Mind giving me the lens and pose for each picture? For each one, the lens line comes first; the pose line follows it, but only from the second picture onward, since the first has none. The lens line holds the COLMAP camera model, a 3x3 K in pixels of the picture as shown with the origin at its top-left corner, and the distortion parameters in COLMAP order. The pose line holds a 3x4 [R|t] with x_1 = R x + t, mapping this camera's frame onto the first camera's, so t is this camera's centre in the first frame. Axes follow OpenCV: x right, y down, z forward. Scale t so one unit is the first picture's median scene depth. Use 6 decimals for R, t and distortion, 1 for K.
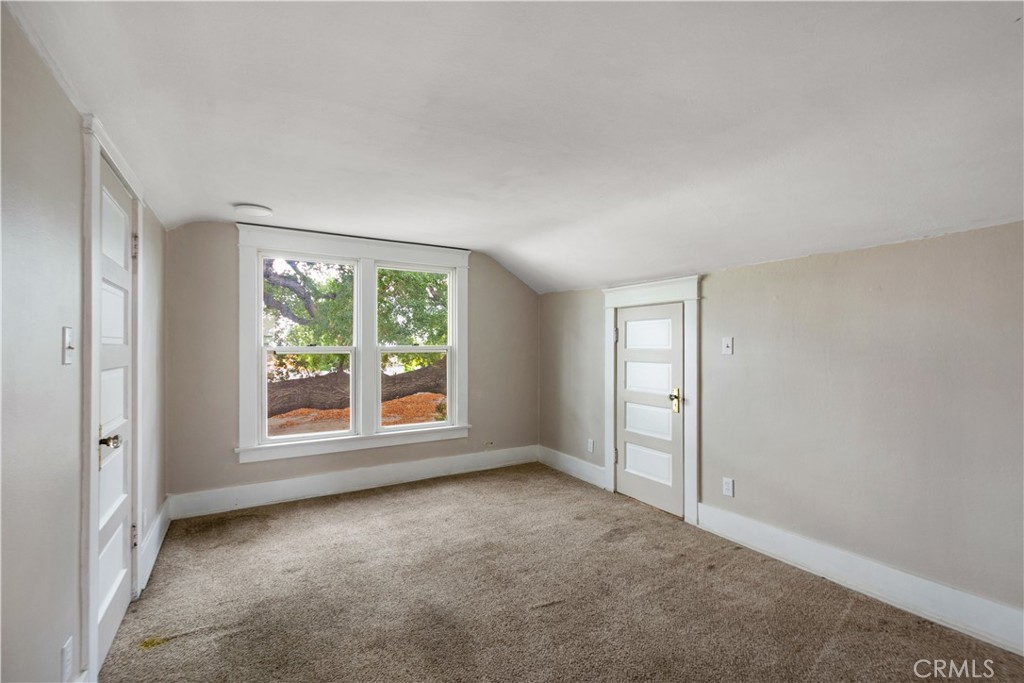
lens RADIAL K [[459.4, 0, 505.6], [0, 459.4, 342.5], [0, 0, 1]] dist [0.005654, -0.000095]
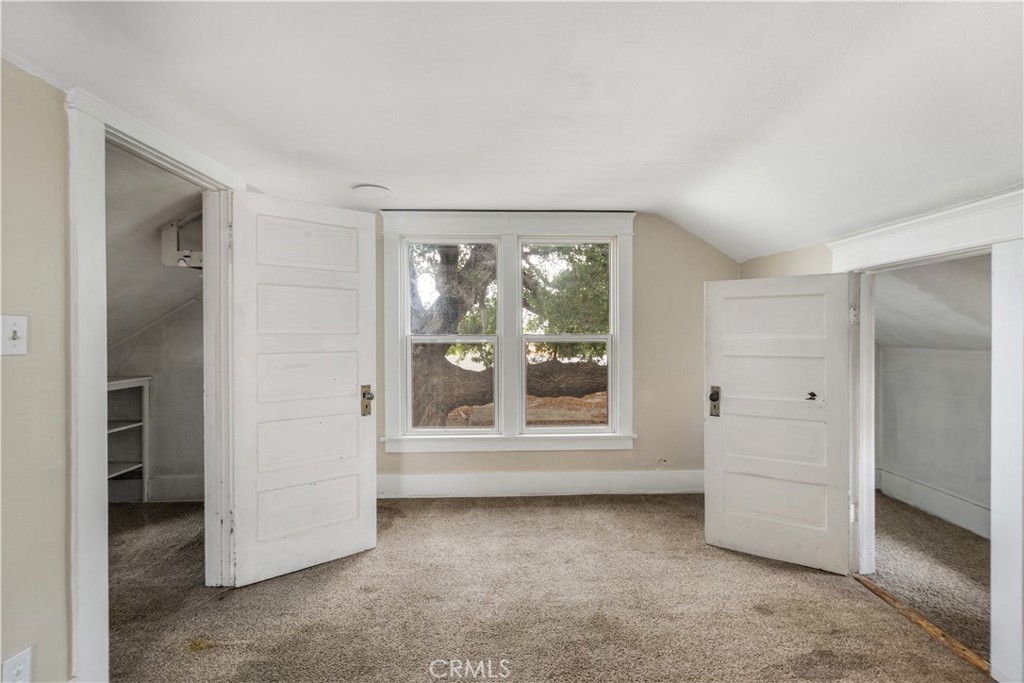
lens RADIAL K [[459.4, 0, 520.3], [0, 459.4, 337.5], [0, 0, 1]] dist [0.005654, -0.000095]
pose [[0.881865, 0.002310, -0.471497, 0.138953], [0.004031, 0.999915, 0.012438, 0.002896], [0.471486, -0.012869, 0.881780, 0.250058]]
